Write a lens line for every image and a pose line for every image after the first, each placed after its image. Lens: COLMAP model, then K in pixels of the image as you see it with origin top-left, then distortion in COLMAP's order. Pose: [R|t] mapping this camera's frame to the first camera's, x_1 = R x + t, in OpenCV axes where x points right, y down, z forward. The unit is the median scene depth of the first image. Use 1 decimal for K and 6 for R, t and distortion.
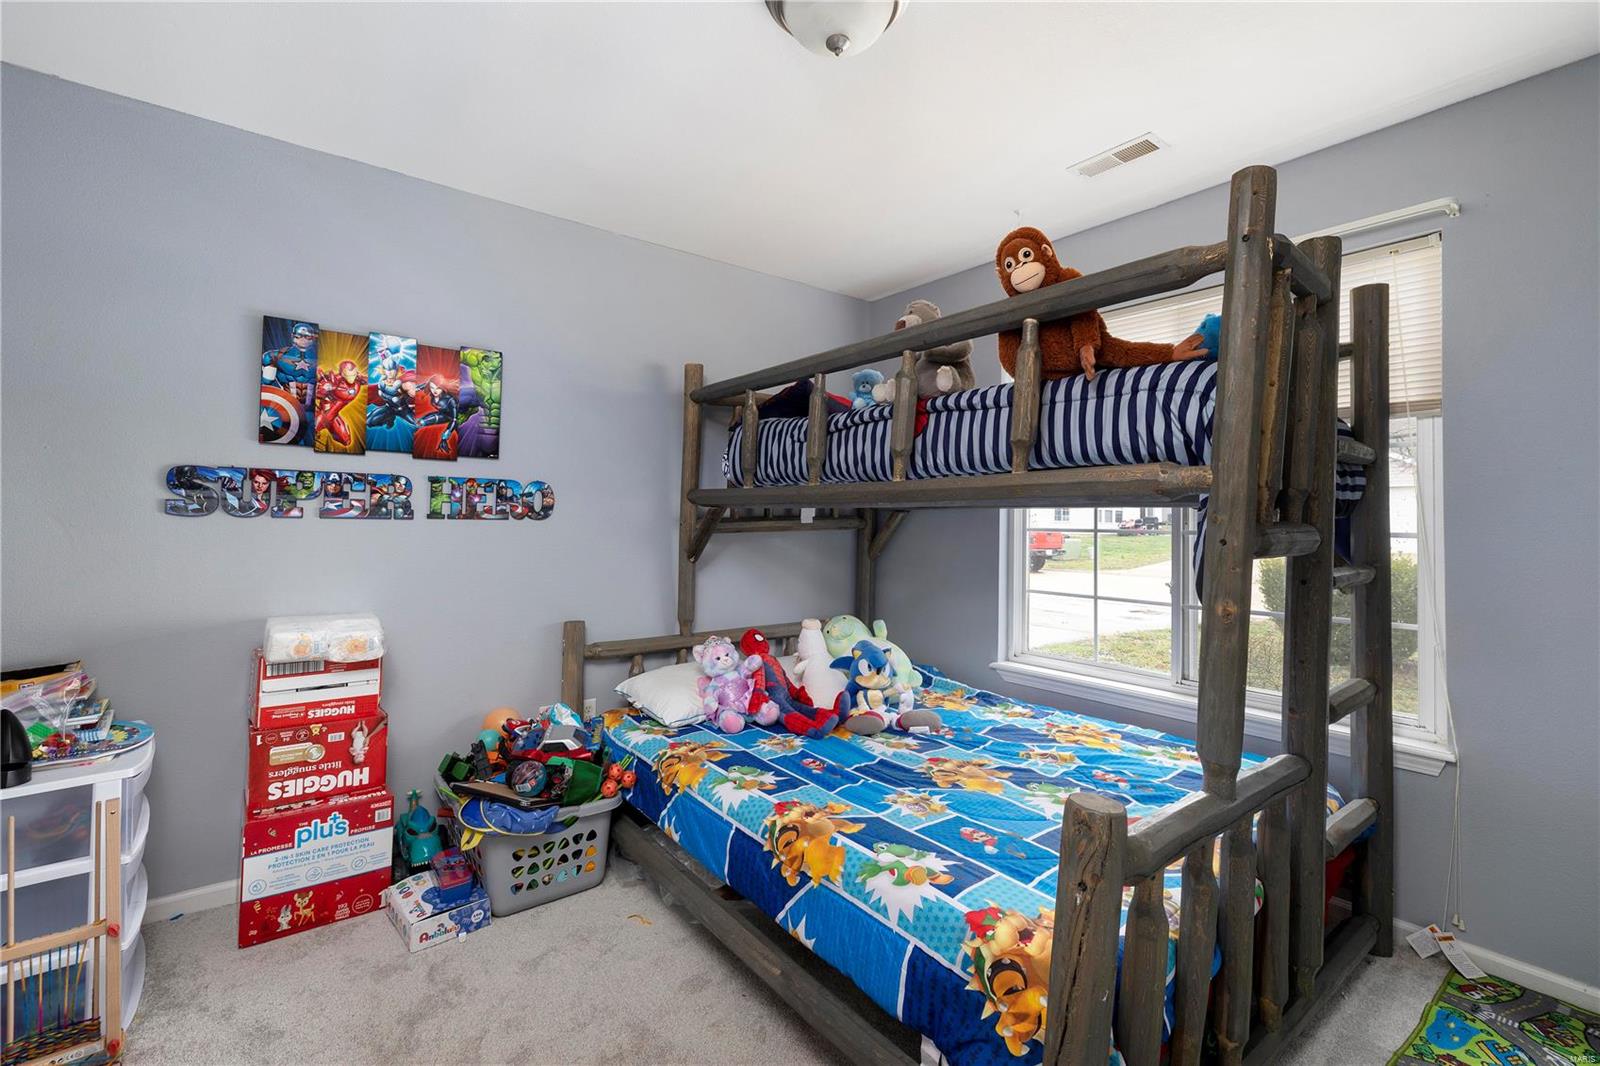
lens RADIAL K [[676.0, 0, 800.5], [0, 676.0, 531.1], [0, 0, 1]] dist [0.000932, -0.000023]
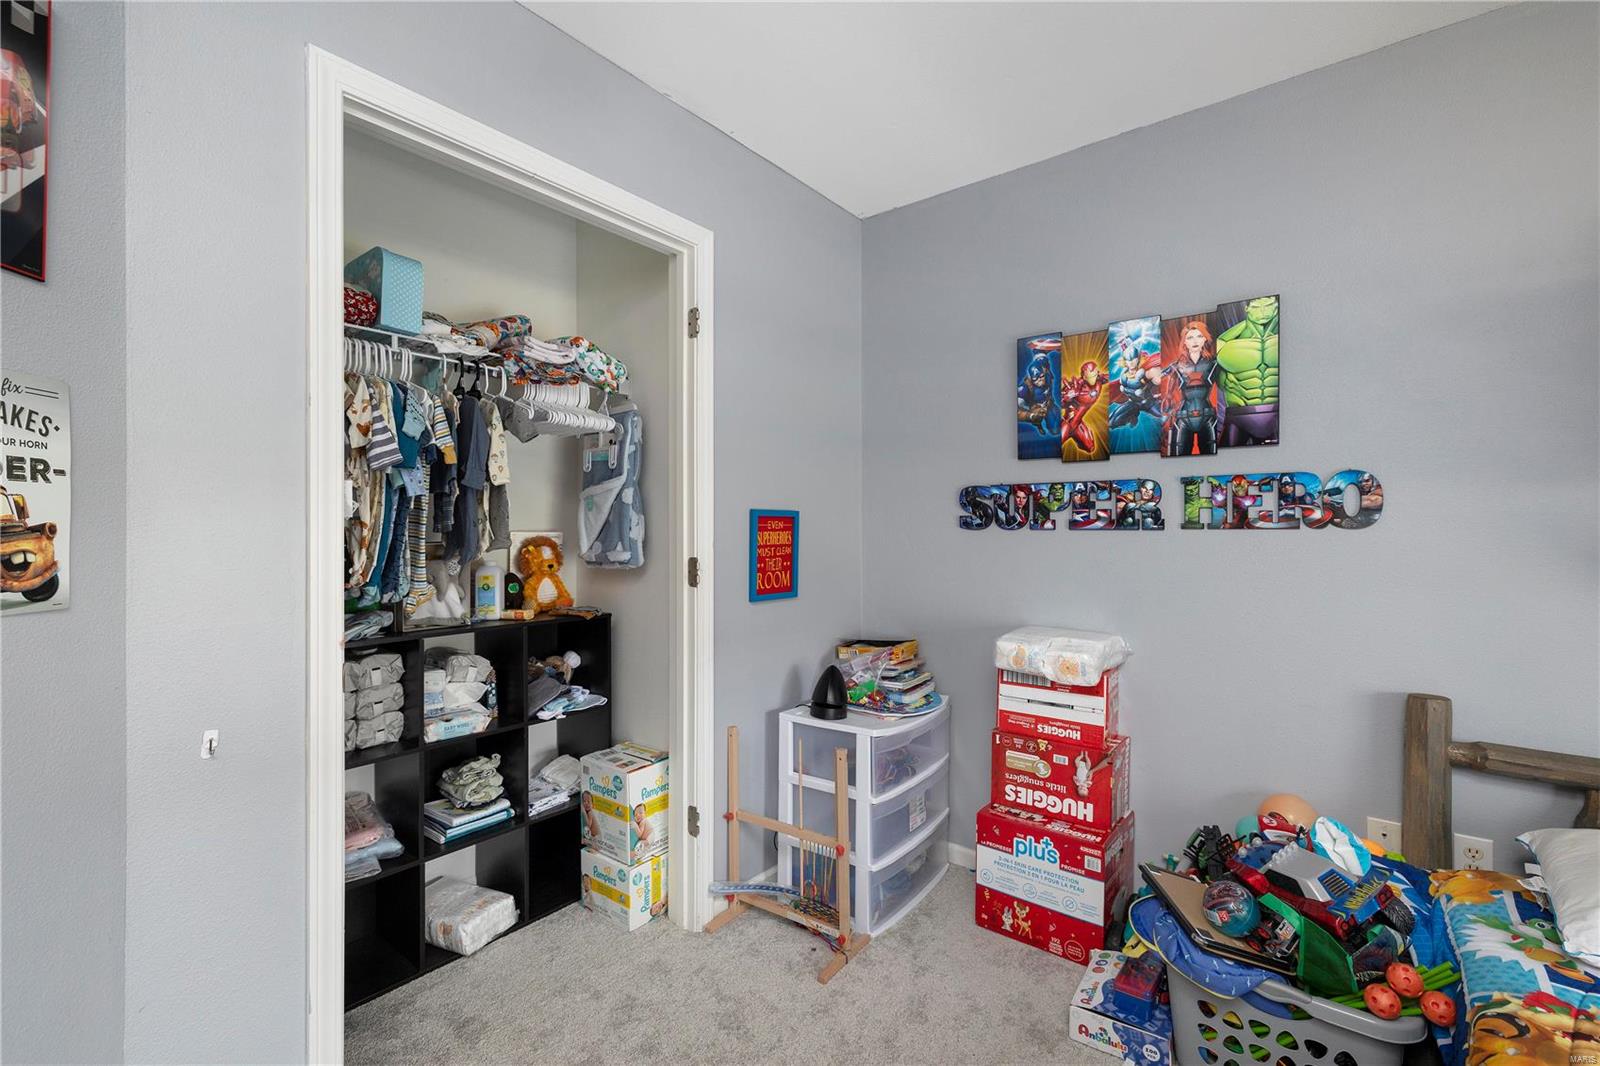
lens RADIAL K [[696.3, 0, 800.0], [0, 696.3, 533.0], [0, 0, 1]] dist [0.000579, -0.000118]
pose [[0.242085, -0.003291, -0.970250, 0.170957], [-0.003833, 0.999983, -0.004348, -0.009220], [0.970248, 0.004771, 0.242068, 0.385267]]
